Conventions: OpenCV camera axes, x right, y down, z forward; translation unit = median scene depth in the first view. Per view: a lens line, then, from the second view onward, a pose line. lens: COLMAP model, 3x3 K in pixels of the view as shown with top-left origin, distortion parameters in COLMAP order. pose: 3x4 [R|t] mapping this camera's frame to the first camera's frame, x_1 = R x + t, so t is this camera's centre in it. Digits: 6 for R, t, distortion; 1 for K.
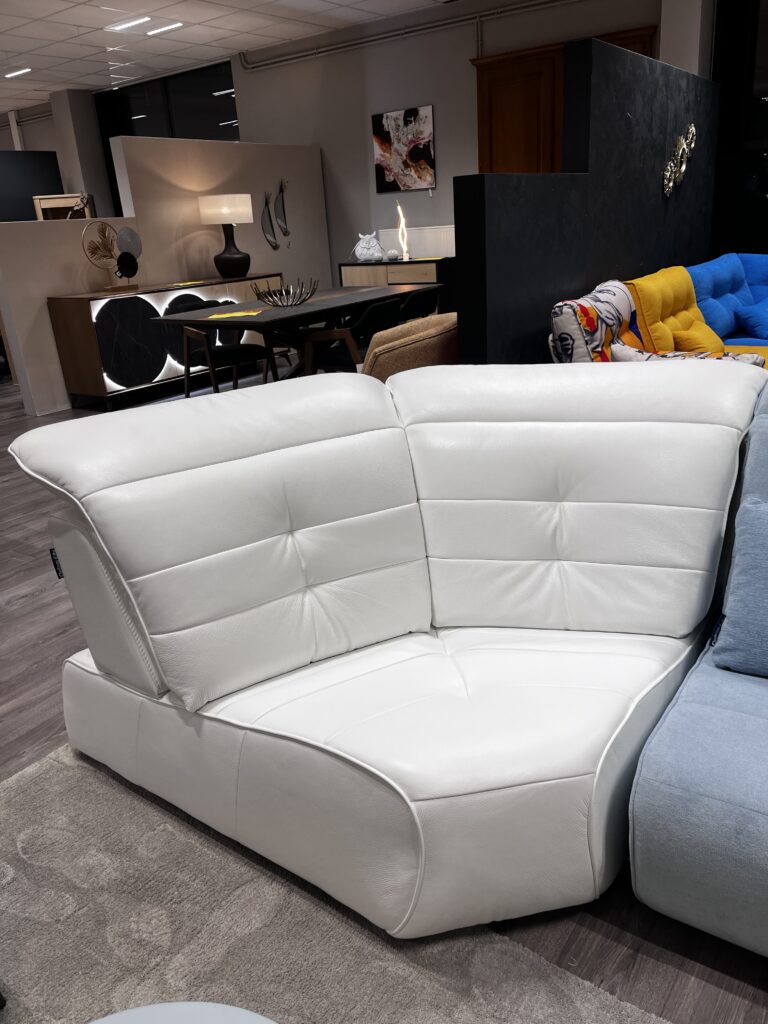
lens RADIAL K [[775.3, 0, 384.0], [0, 775.3, 512.0], [0, 0, 1]] dist [0.068540, -0.102407]
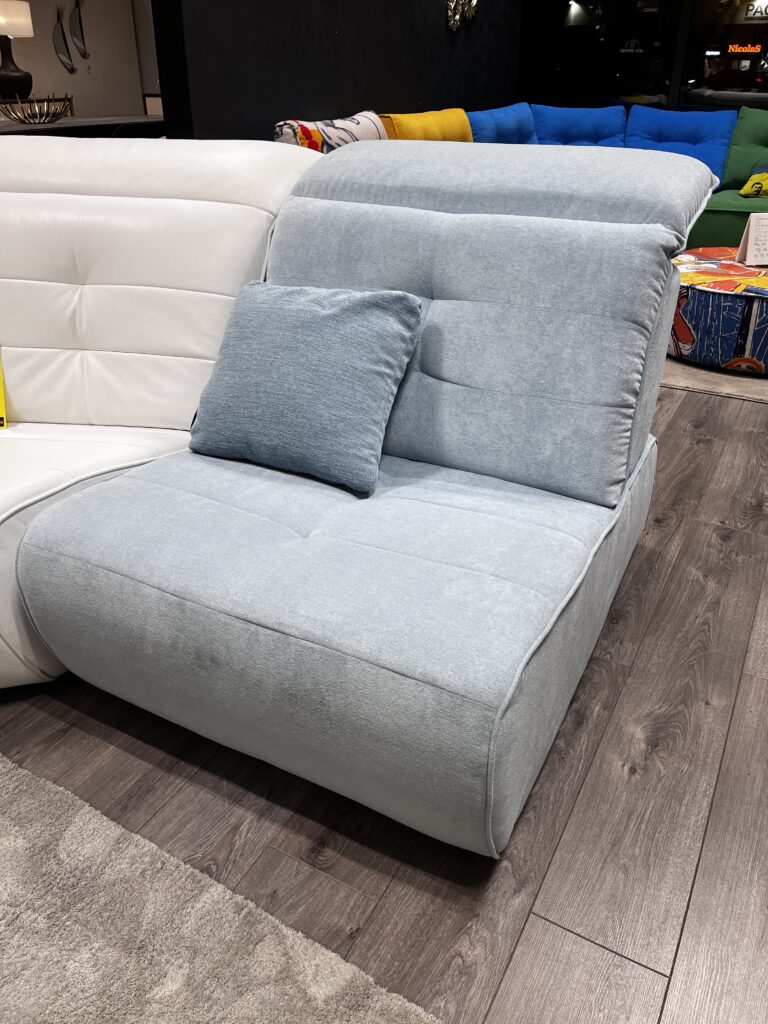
lens RADIAL K [[775.3, 0, 384.0], [0, 775.3, 512.0], [0, 0, 1]] dist [0.068540, -0.102407]
pose [[0.991530, 0.010028, 0.129491, 0.232654], [-0.028366, 0.989666, 0.140558, 0.056441], [-0.126744, -0.143041, 0.981568, 0.005530]]
